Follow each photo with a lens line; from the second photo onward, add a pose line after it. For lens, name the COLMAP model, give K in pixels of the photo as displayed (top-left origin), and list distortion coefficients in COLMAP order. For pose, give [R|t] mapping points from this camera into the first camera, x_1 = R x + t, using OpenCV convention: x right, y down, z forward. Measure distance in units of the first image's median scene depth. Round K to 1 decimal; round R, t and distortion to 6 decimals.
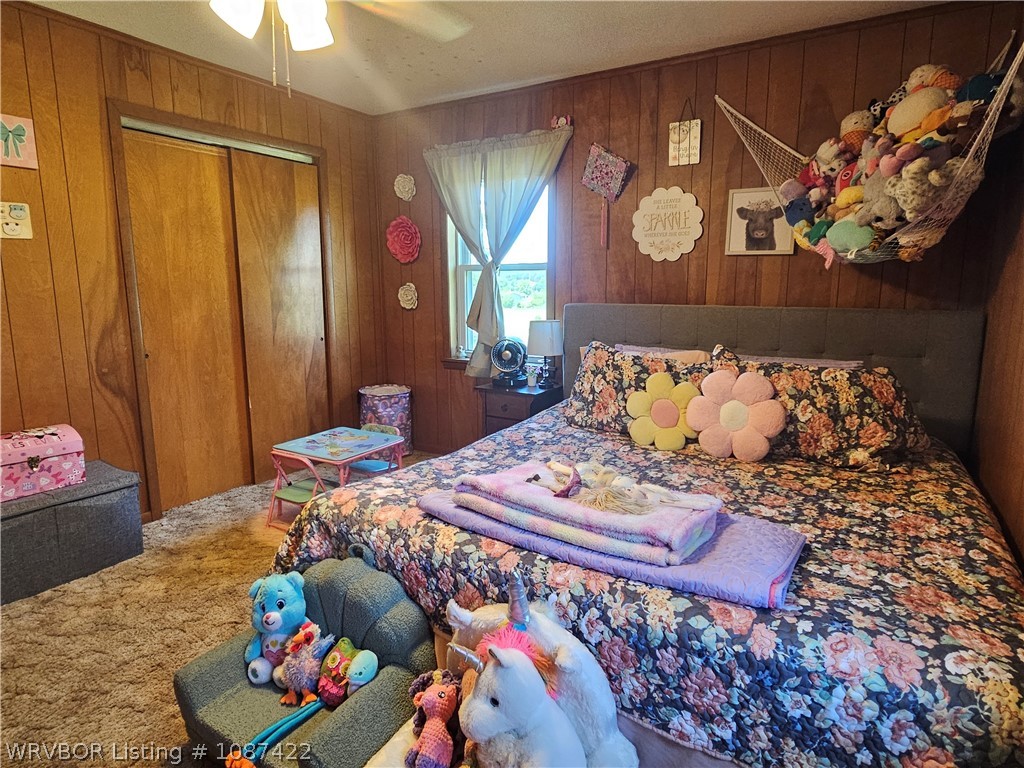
lens RADIAL K [[594.8, 0, 519.3], [0, 594.8, 381.4], [0, 0, 1]] dist [-0.001356, -0.000287]
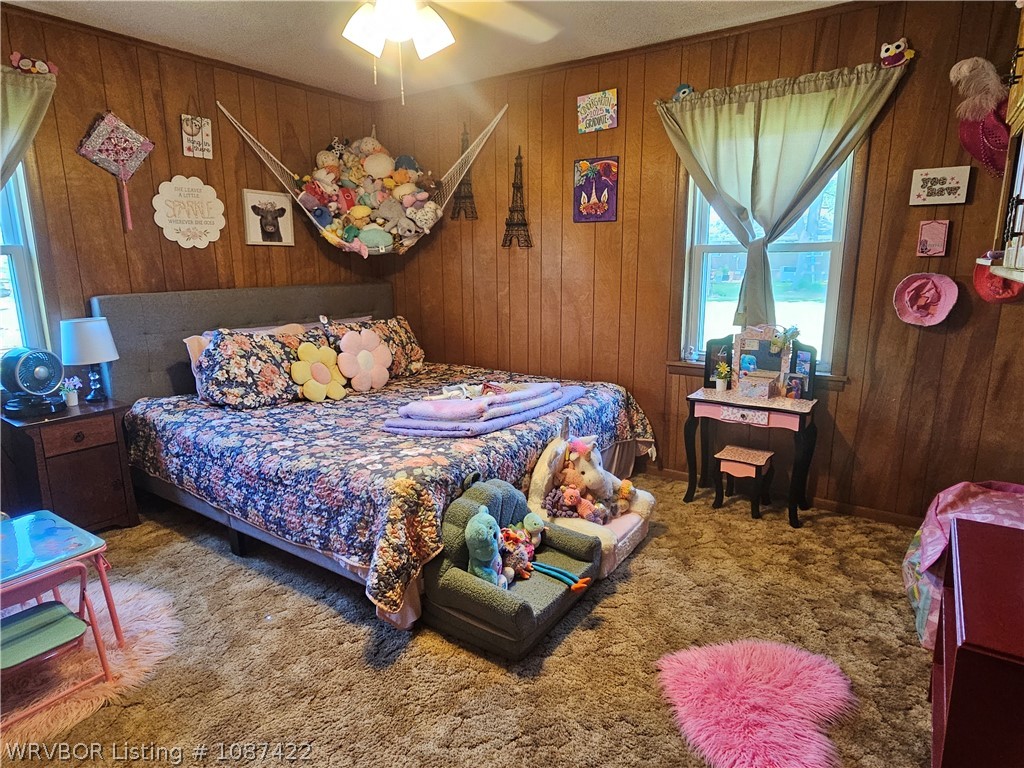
lens RADIAL K [[594.8, 0, 519.3], [0, 594.8, 381.4], [0, 0, 1]] dist [-0.001356, -0.000287]
pose [[0.044749, -0.206037, 0.977520, -0.857908], [0.167415, 0.966209, 0.195989, -0.093744], [-0.984870, 0.154881, 0.077731, 0.431815]]
